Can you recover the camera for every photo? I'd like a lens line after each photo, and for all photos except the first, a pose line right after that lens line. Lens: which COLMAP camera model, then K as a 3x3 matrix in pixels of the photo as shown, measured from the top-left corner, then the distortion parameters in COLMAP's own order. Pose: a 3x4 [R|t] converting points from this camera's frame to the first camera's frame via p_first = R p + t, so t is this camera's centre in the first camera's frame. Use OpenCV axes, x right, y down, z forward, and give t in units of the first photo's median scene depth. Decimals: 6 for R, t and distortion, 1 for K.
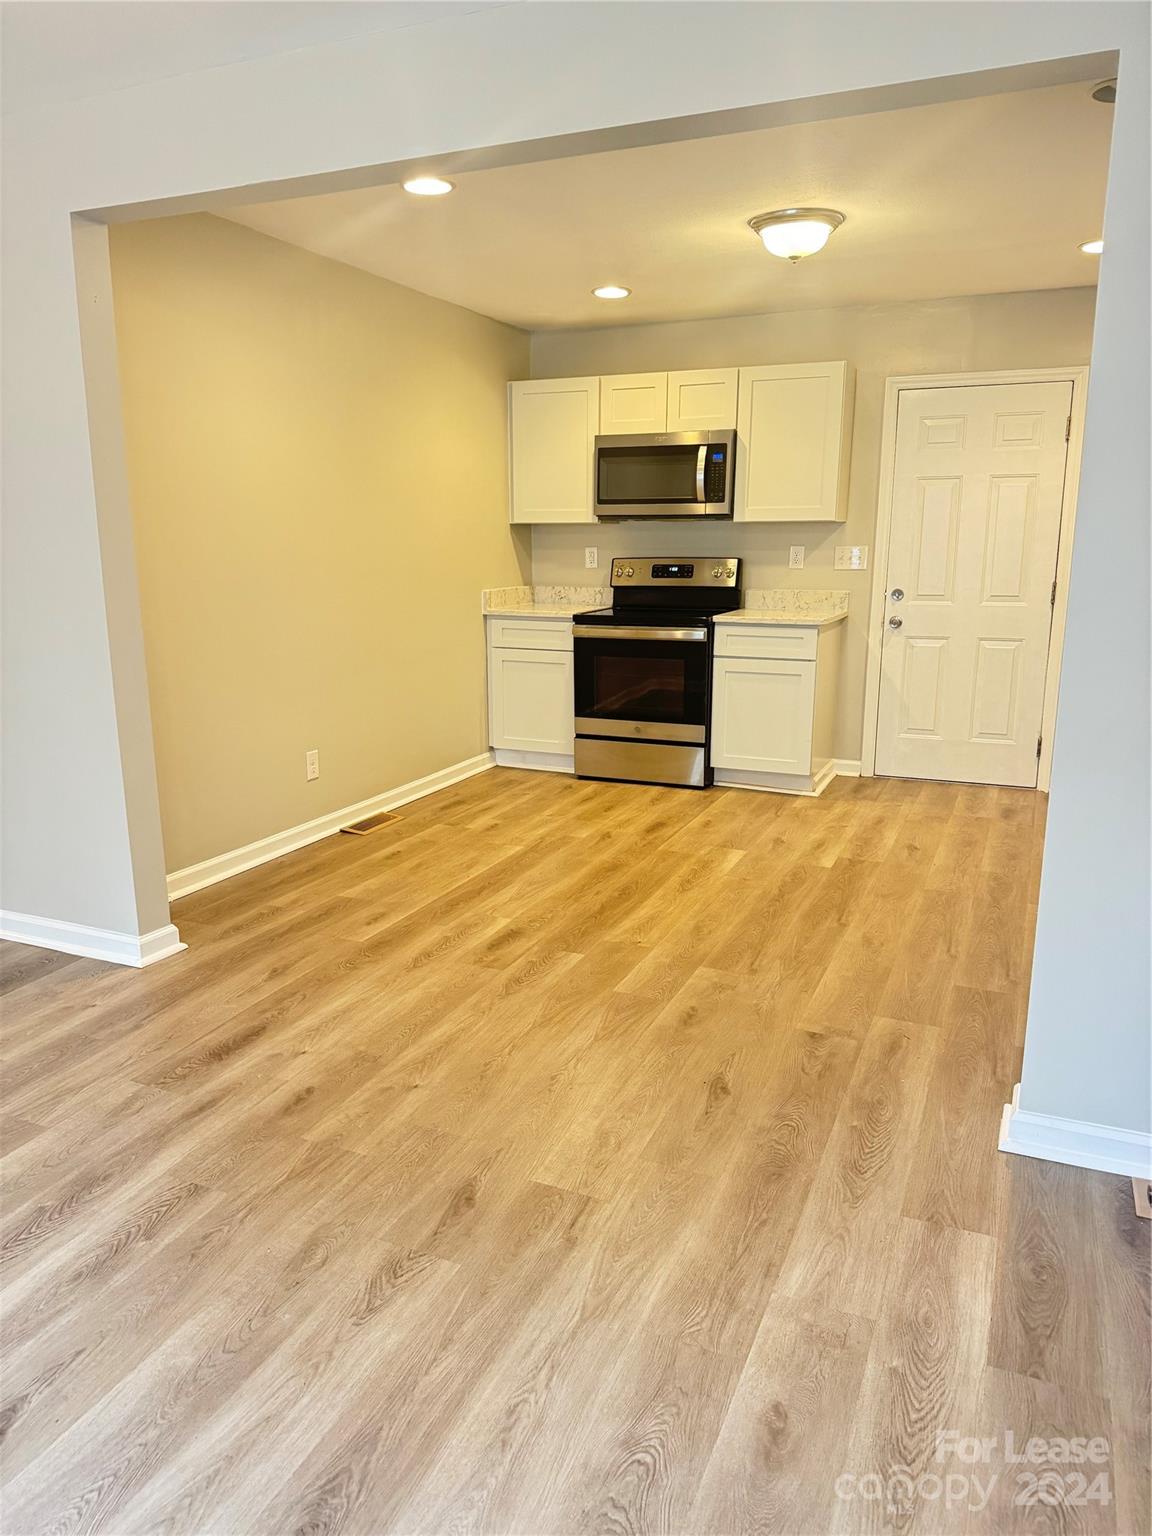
lens RADIAL K [[1054.6, 0, 576.0], [0, 1054.6, 768.0], [0, 0, 1]] dist [0.166072, -0.306362]
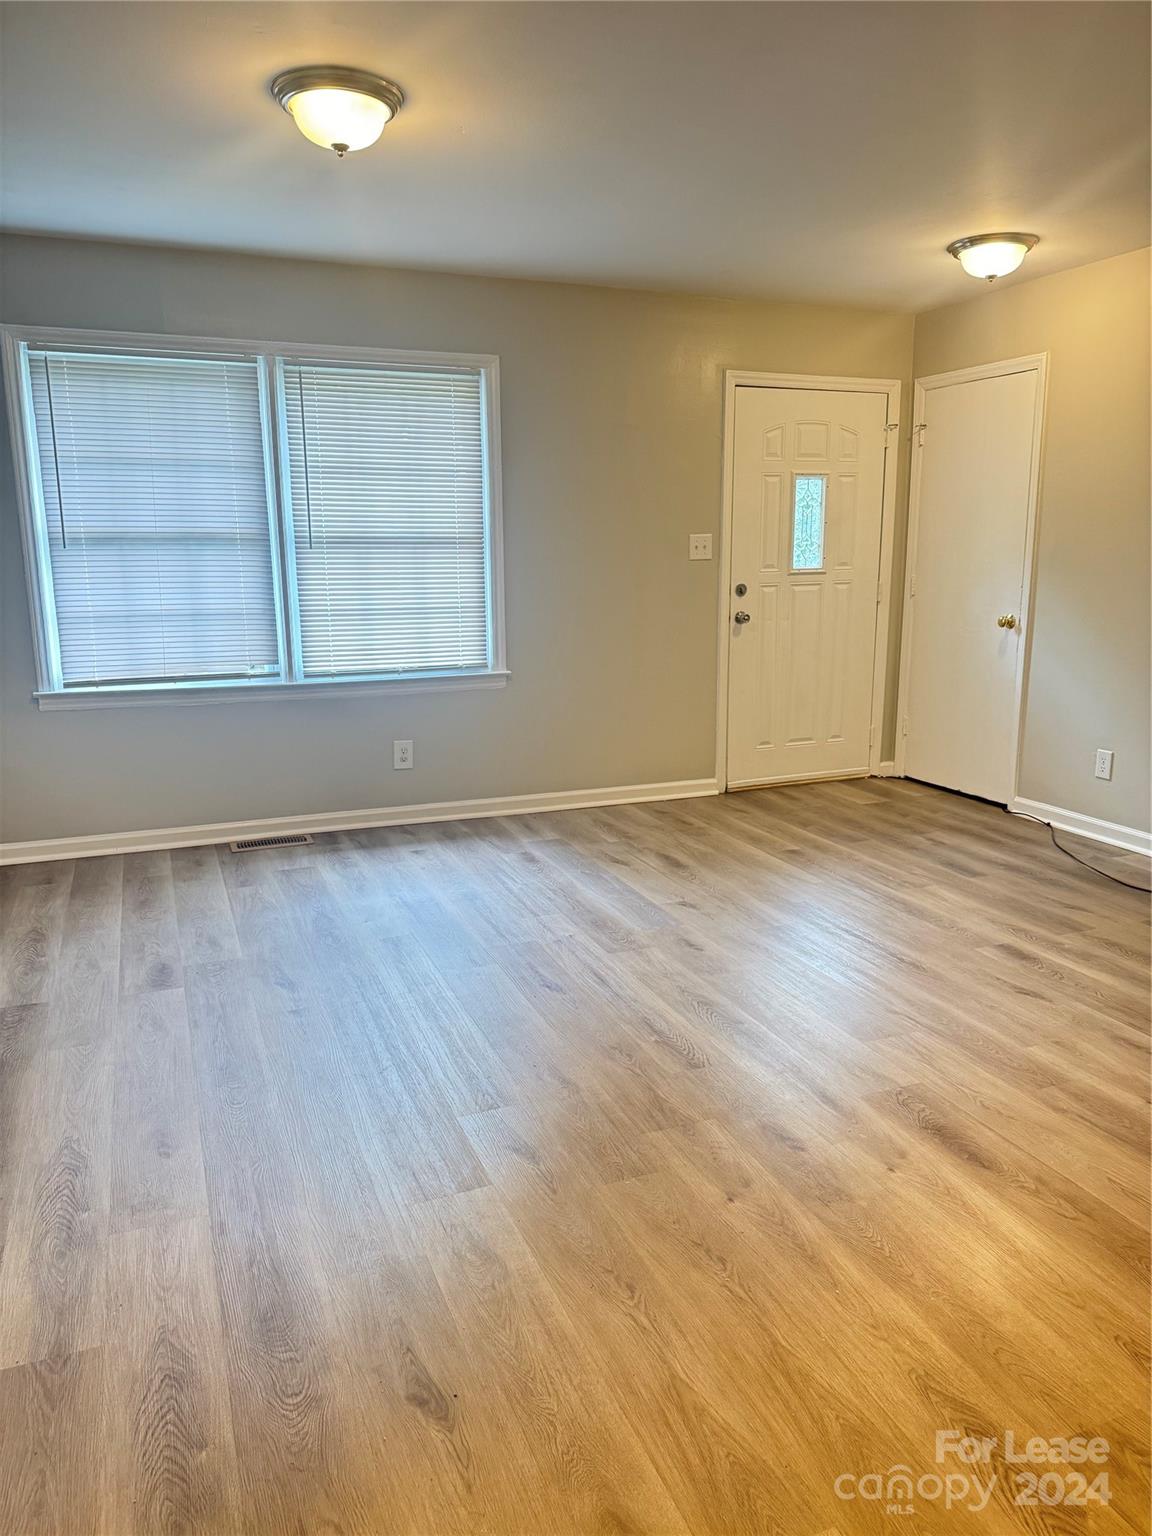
lens RADIAL K [[1087.2, 0, 576.0], [0, 1087.2, 768.0], [0, 0, 1]] dist [0.049564, -0.057987]
pose [[-0.705647, 0.144546, -0.693663, 0.268103], [-0.147534, 0.927542, 0.343364, -0.158798], [0.693034, 0.344633, -0.633192, 0.772899]]
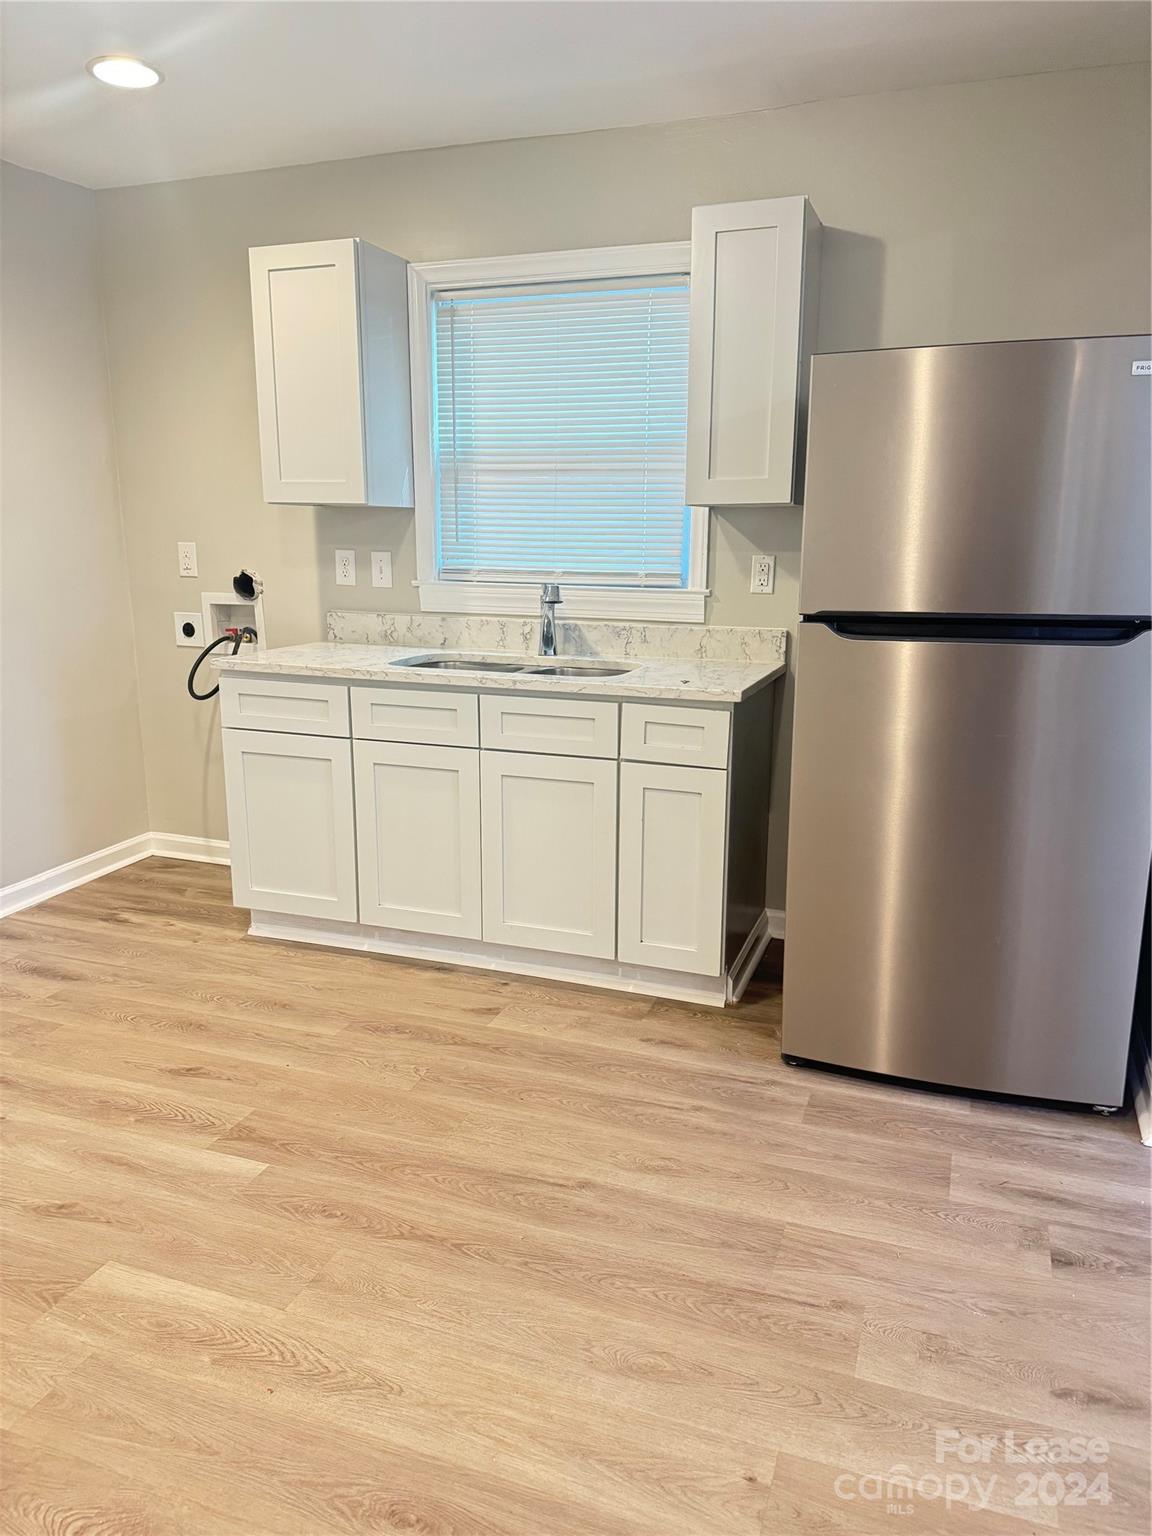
lens RADIAL K [[1068.9, 0, 587.2], [0, 1068.9, 770.0], [0, 0, 1]] dist [0.121433, -0.198963]
pose [[-0.058405, -0.215057, 0.974854, -0.233244], [0.207750, 0.952523, 0.222577, -0.167823], [-0.976437, 0.215525, -0.010954, 0.789020]]
